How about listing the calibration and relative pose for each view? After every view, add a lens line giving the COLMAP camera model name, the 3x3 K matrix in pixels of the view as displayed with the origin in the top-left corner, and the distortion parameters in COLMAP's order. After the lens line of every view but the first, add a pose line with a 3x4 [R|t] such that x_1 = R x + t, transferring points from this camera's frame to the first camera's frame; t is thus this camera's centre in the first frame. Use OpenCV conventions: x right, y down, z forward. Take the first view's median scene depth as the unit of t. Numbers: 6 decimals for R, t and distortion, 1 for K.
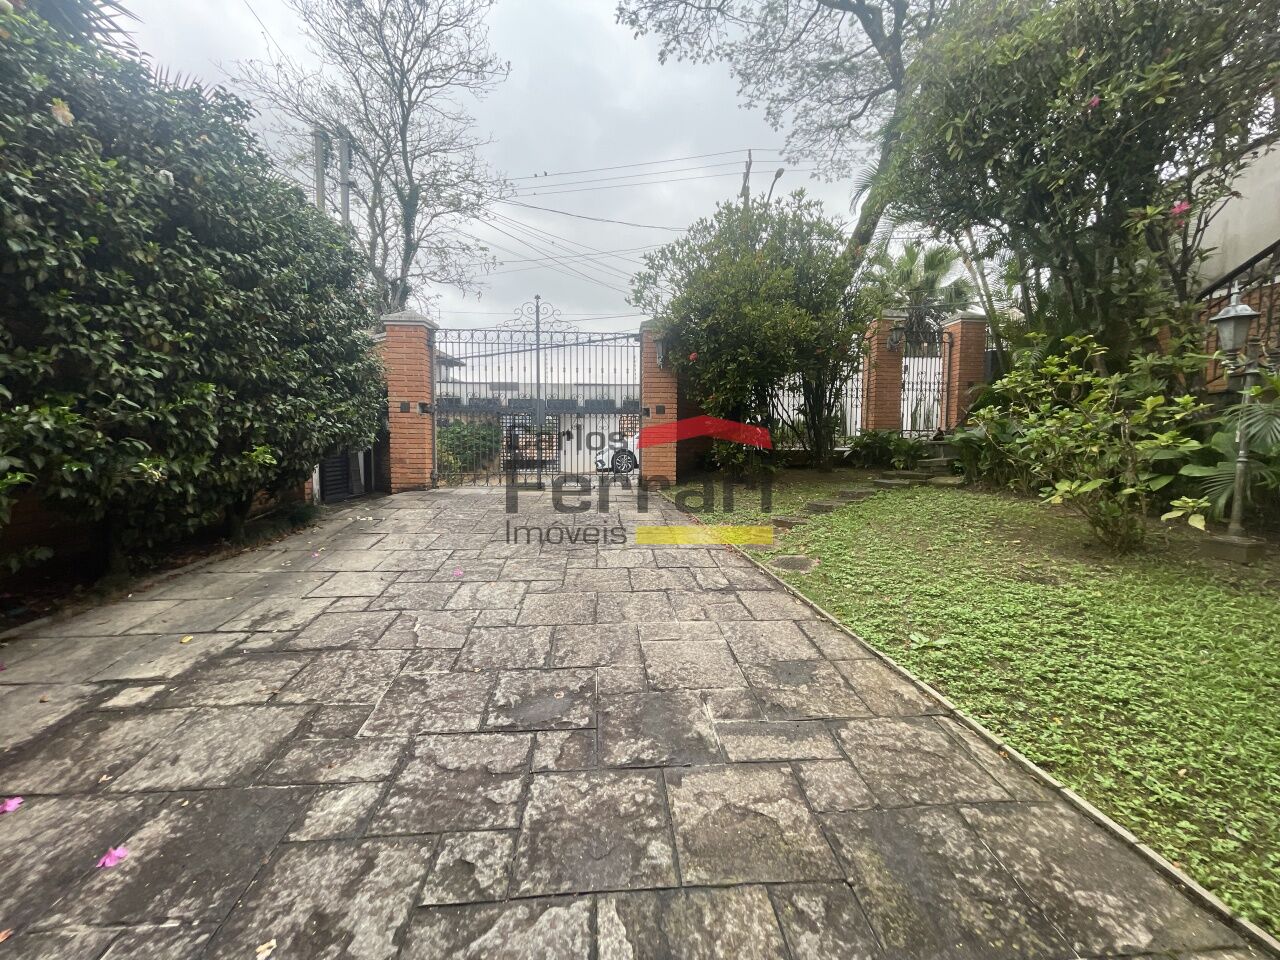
lens RADIAL K [[516.5, 0, 639.3], [0, 516.5, 480.9], [0, 0, 1]] dist [-0.010841, 0.002120]
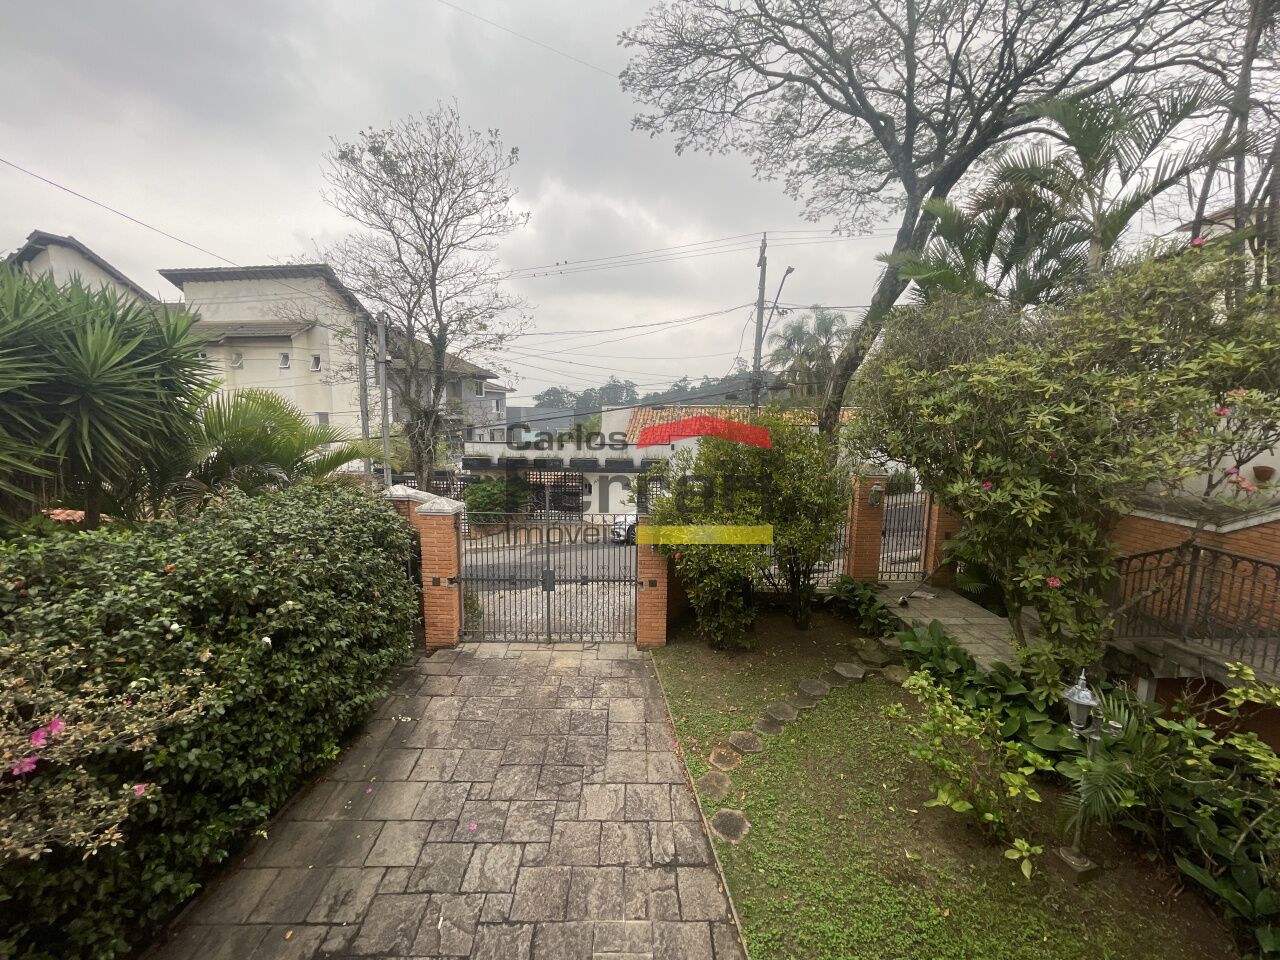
lens RADIAL K [[516.5, 0, 640.7], [0, 516.5, 478.3], [0, 0, 1]] dist [-0.010841, 0.002120]
pose [[0.997832, 0.015406, -0.063987, 0.075976], [-0.011111, 0.997695, 0.066947, -0.404560], [0.064871, -0.066091, 0.995703, -0.117045]]
